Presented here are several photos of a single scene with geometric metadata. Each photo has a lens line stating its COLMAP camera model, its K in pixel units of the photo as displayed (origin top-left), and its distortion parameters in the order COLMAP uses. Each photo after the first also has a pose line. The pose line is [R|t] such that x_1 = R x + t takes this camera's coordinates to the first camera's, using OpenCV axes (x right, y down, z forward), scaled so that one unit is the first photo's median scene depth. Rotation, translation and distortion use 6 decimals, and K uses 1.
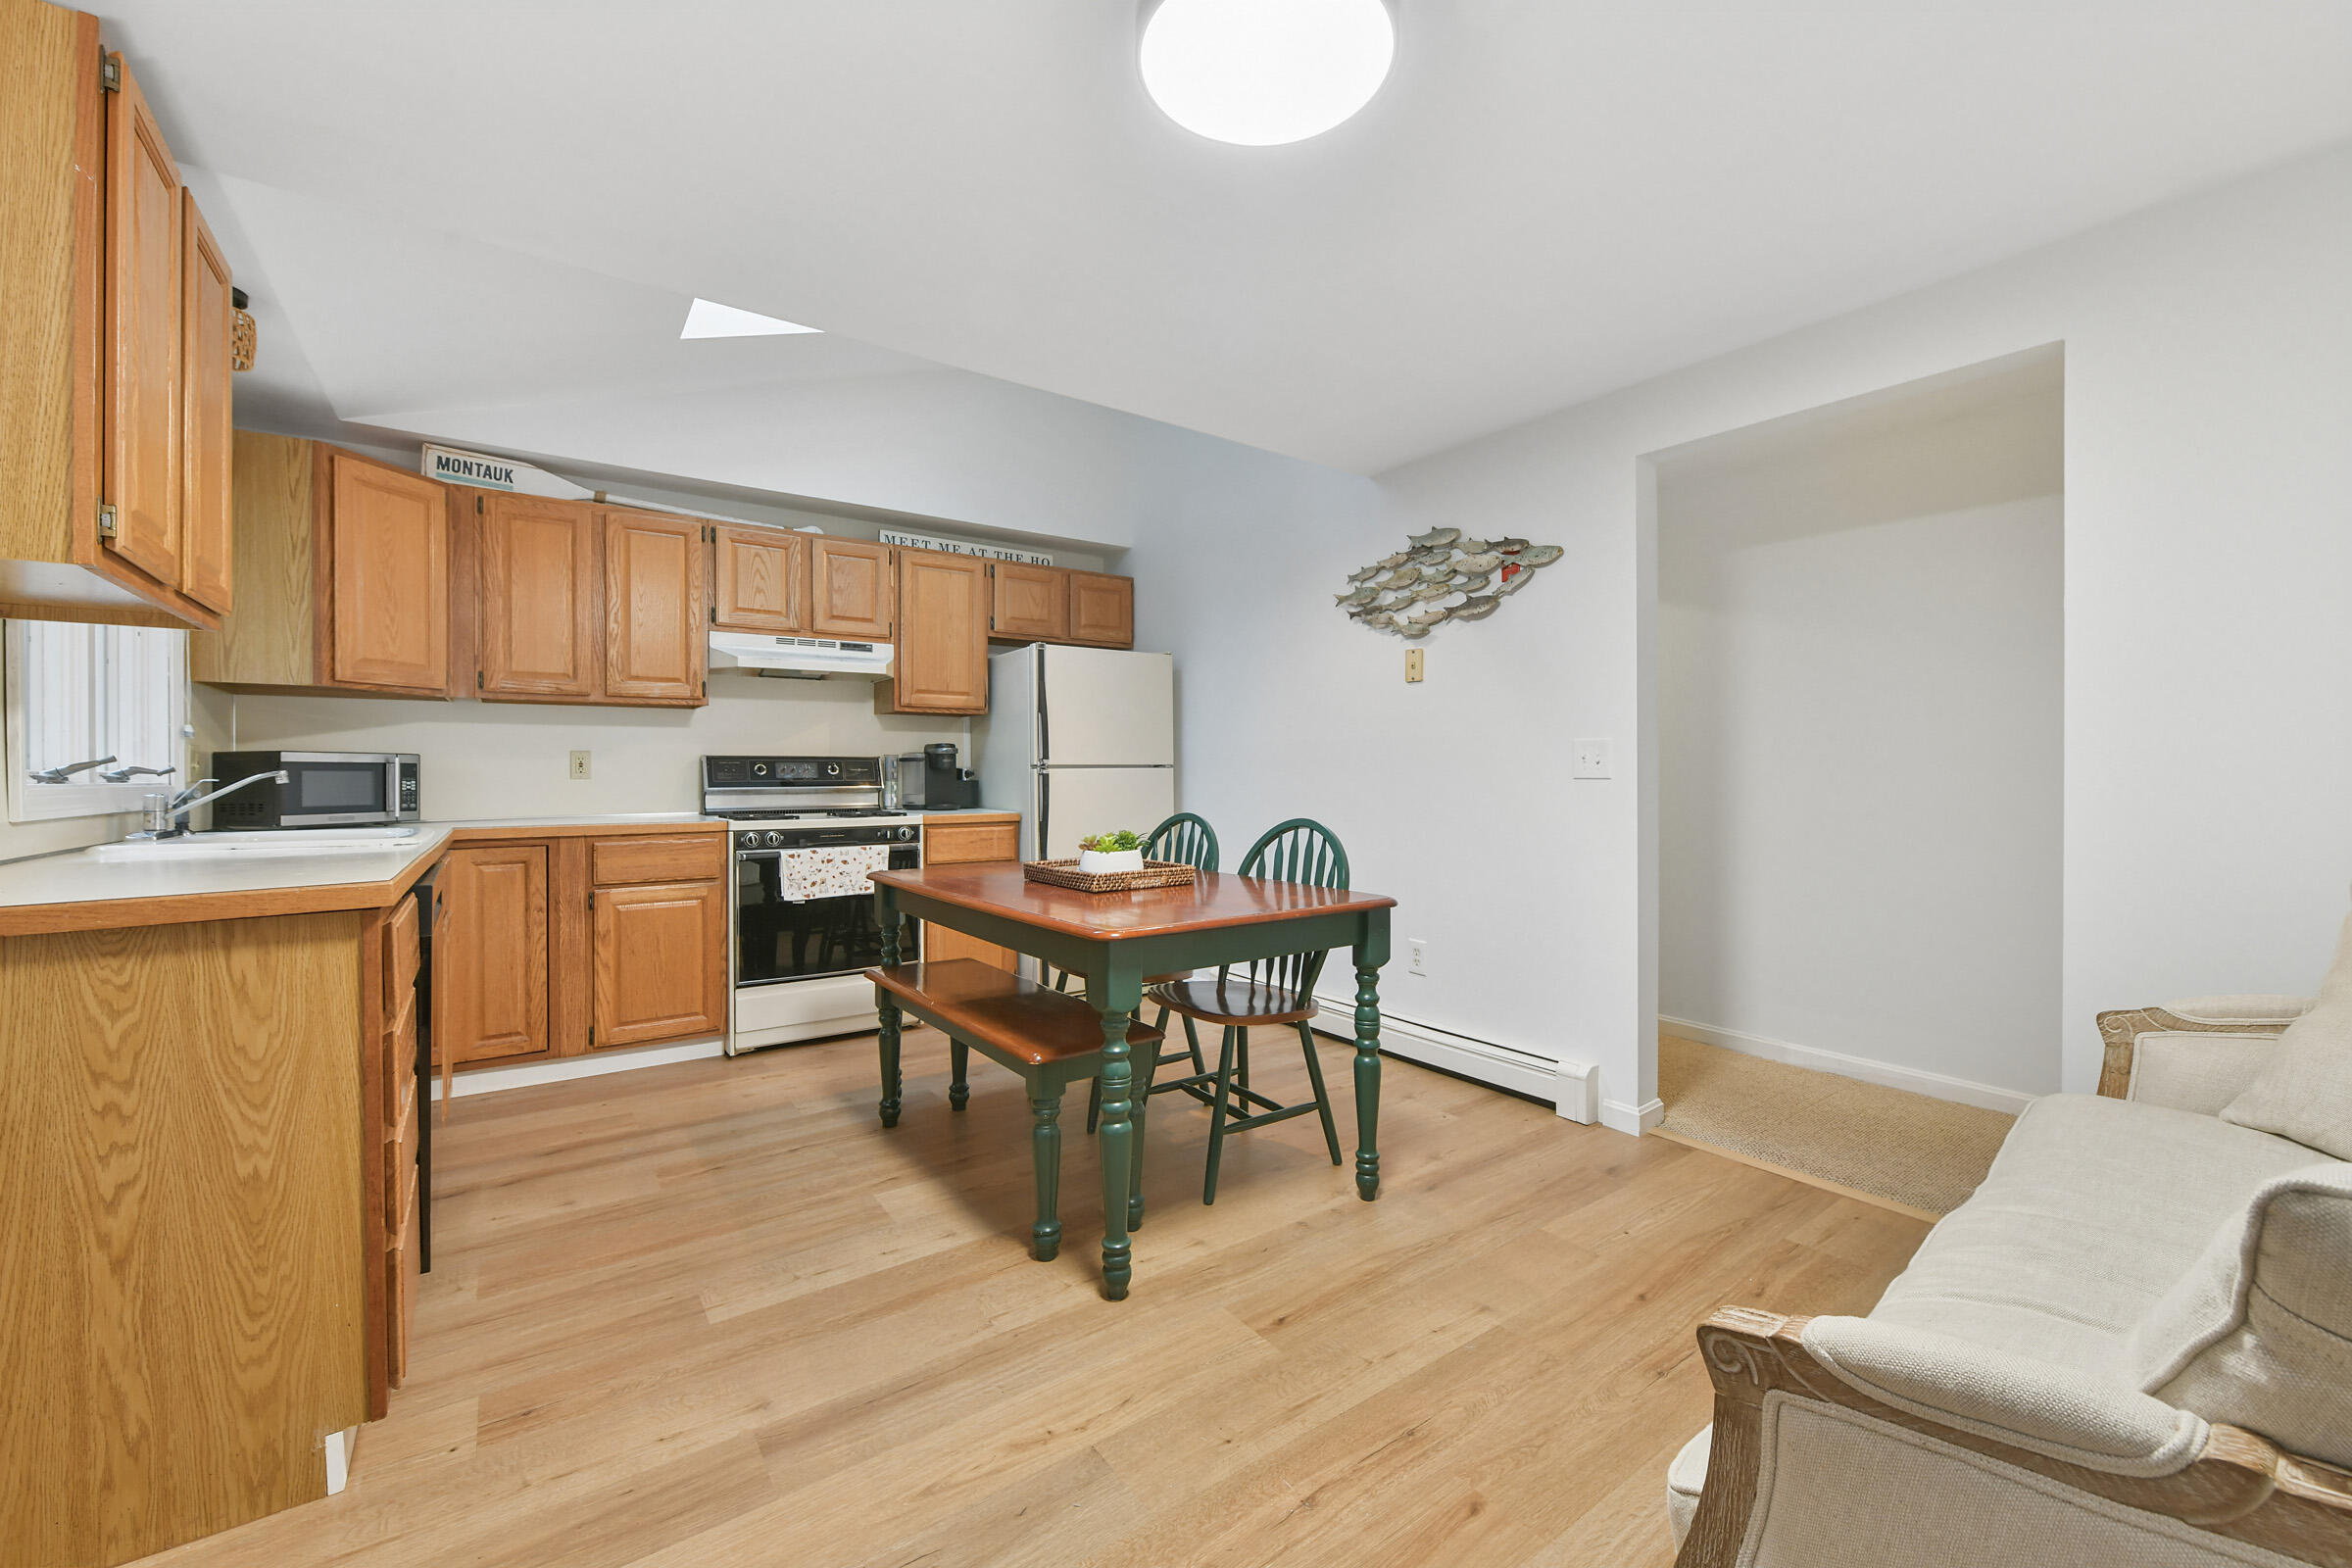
lens RADIAL K [[941.7, 0, 1182.0], [0, 941.7, 775.8], [0, 0, 1]] dist [0.000675, -0.000044]
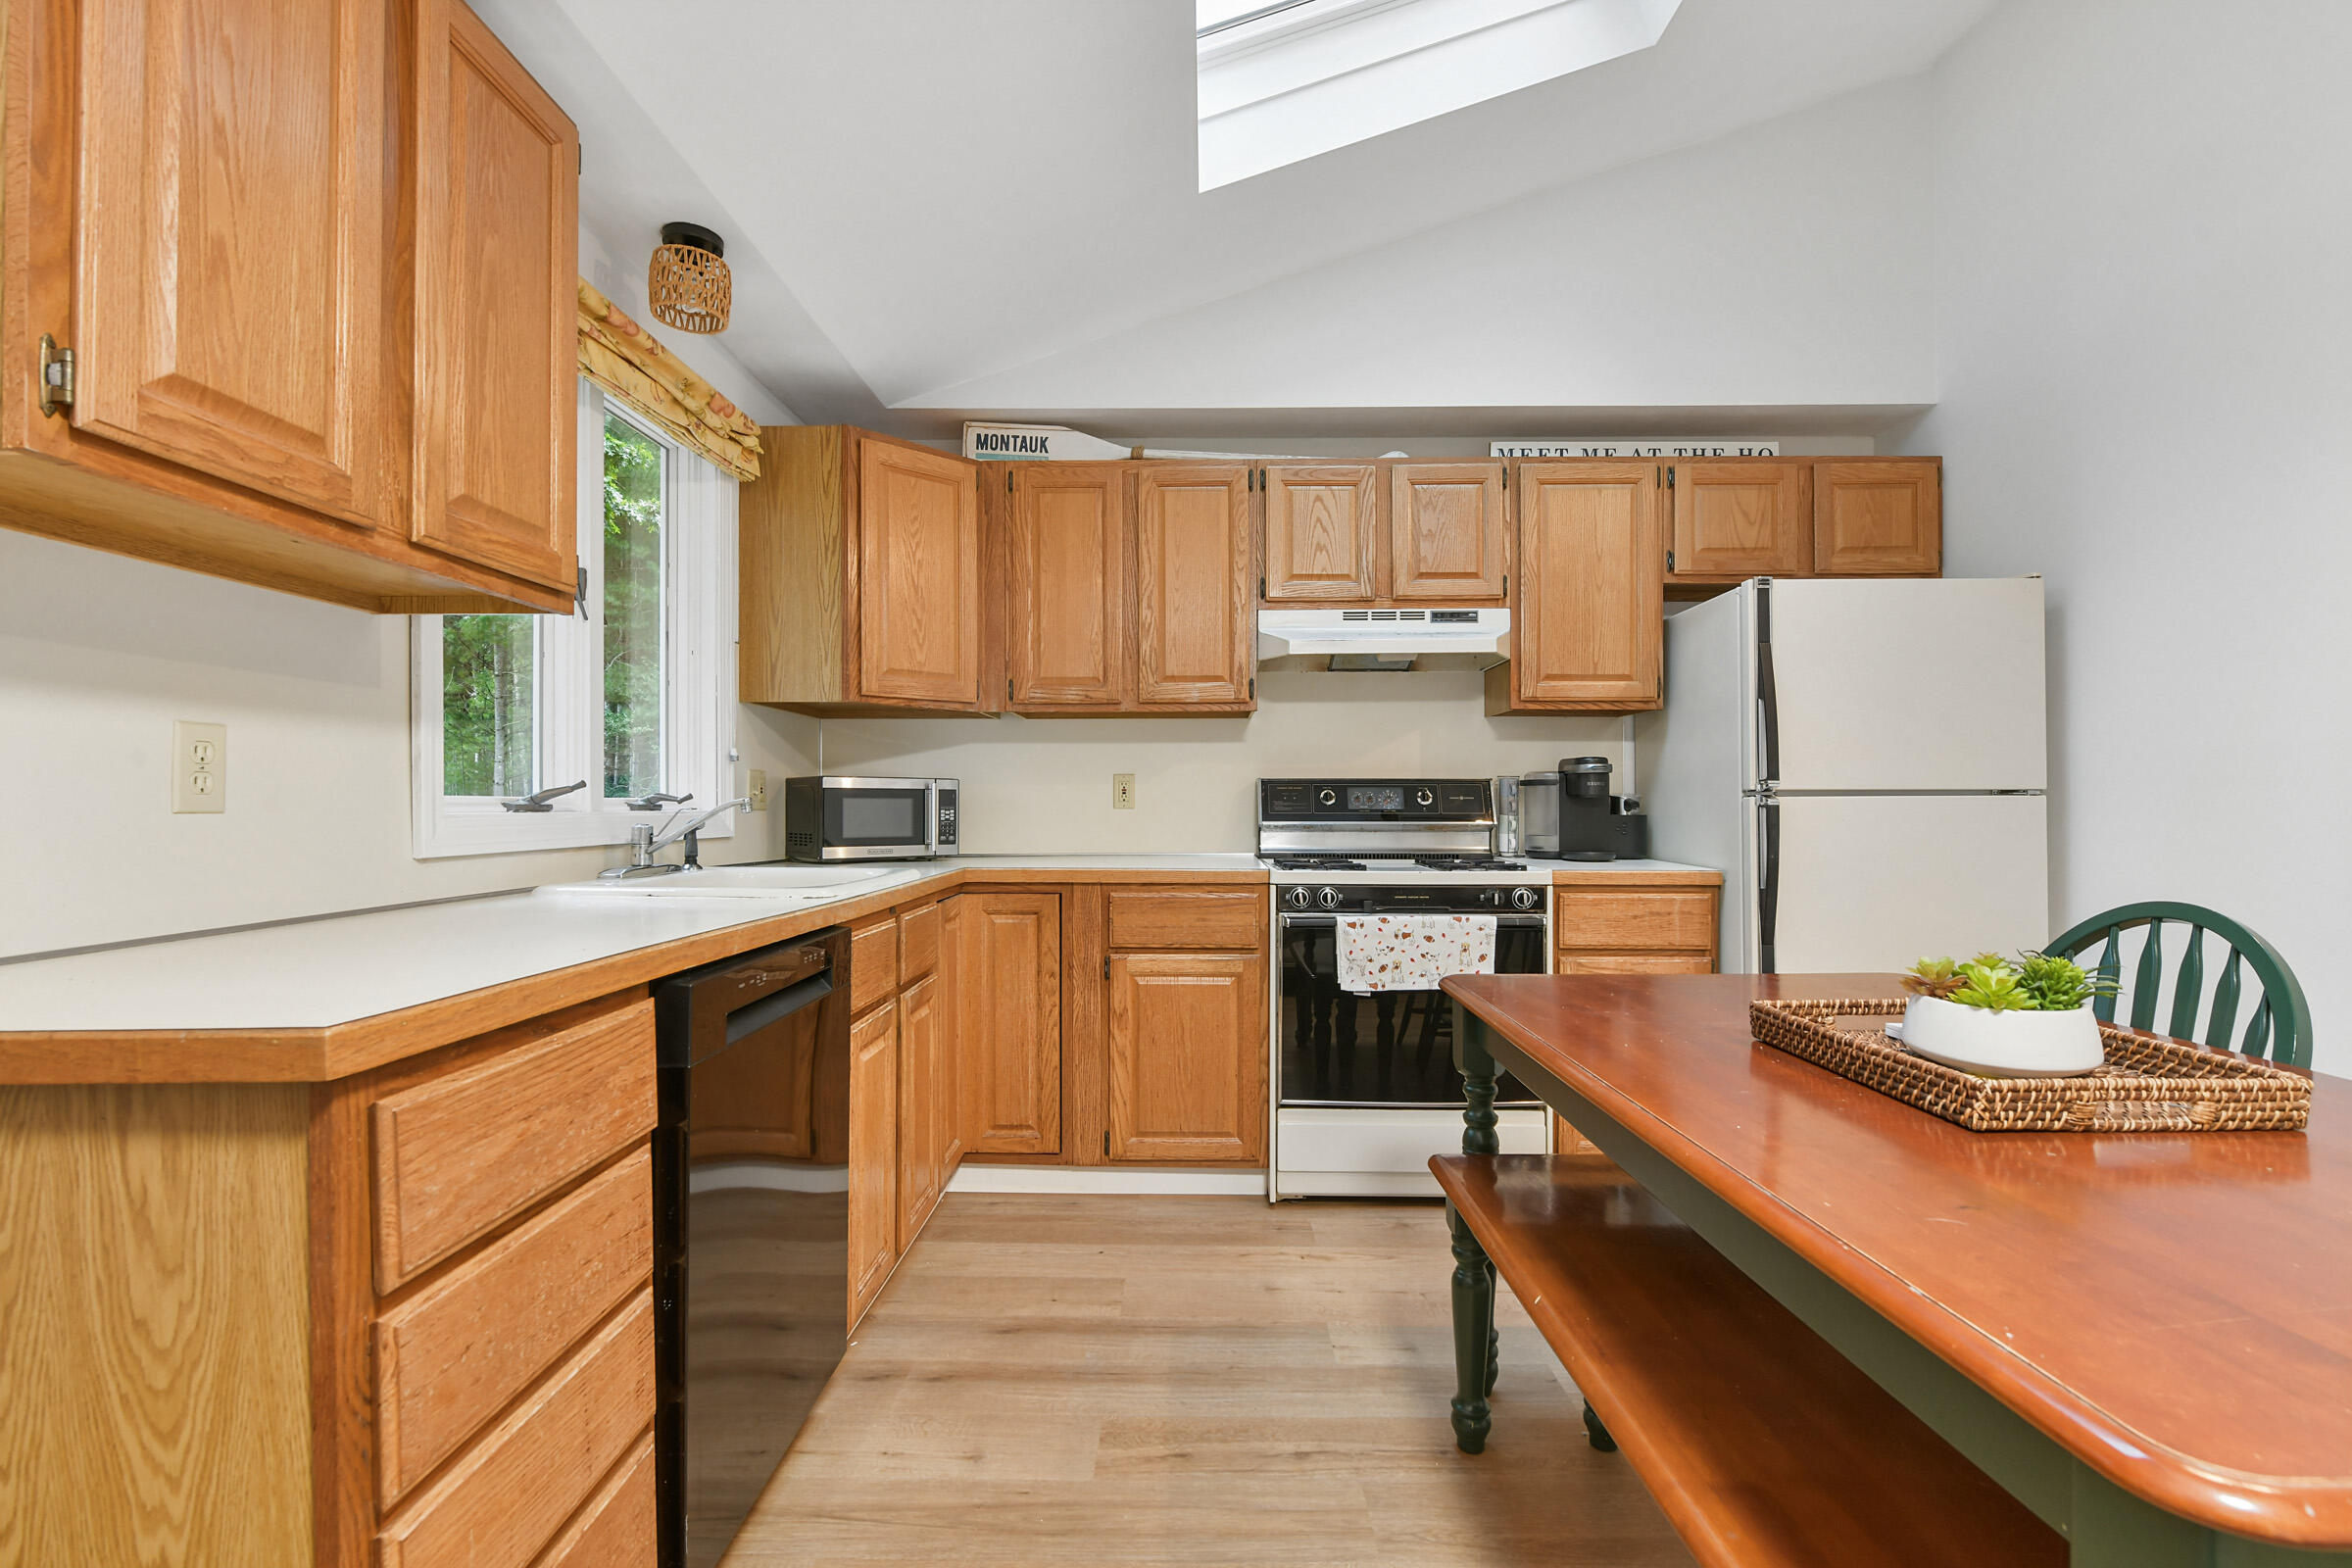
lens RADIAL K [[1053.9, 0, 1173.7], [0, 1053.9, 792.9], [0, 0, 1]] dist [-0.012707, -0.000859]
pose [[0.804381, -0.000920, -0.594113, -0.069857], [-0.005733, 0.999940, -0.009310, -0.002258], [0.594086, 0.010895, 0.804328, 0.325236]]
